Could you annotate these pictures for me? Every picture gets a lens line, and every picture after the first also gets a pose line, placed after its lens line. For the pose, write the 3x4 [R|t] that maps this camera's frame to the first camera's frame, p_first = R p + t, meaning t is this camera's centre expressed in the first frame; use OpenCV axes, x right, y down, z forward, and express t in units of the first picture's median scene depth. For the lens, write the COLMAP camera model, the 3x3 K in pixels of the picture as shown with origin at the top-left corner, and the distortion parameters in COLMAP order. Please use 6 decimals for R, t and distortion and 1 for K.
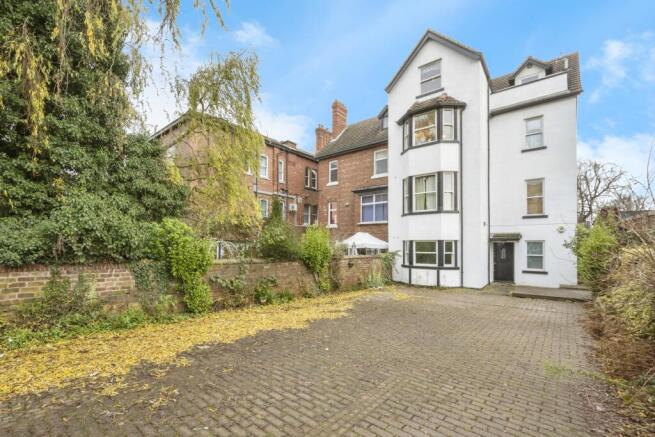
lens RADIAL K [[248.4, 0, 330.8], [0, 248.4, 215.9], [0, 0, 1]] dist [-0.000825, -0.000160]
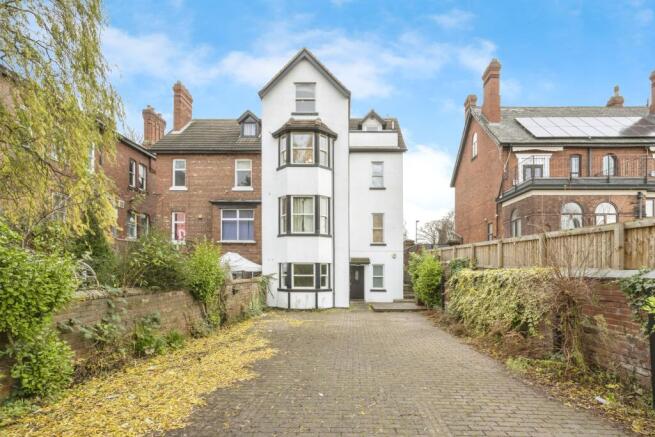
lens RADIAL K [[268.4, 0, 327.6], [0, 268.4, 242.1], [0, 0, 1]] dist [-0.000542, -0.000136]
pose [[0.825078, 0.057360, 0.562099, -0.124345], [-0.070205, 0.997532, 0.001257, 0.007274], [-0.560640, -0.040499, 0.827069, 0.065041]]
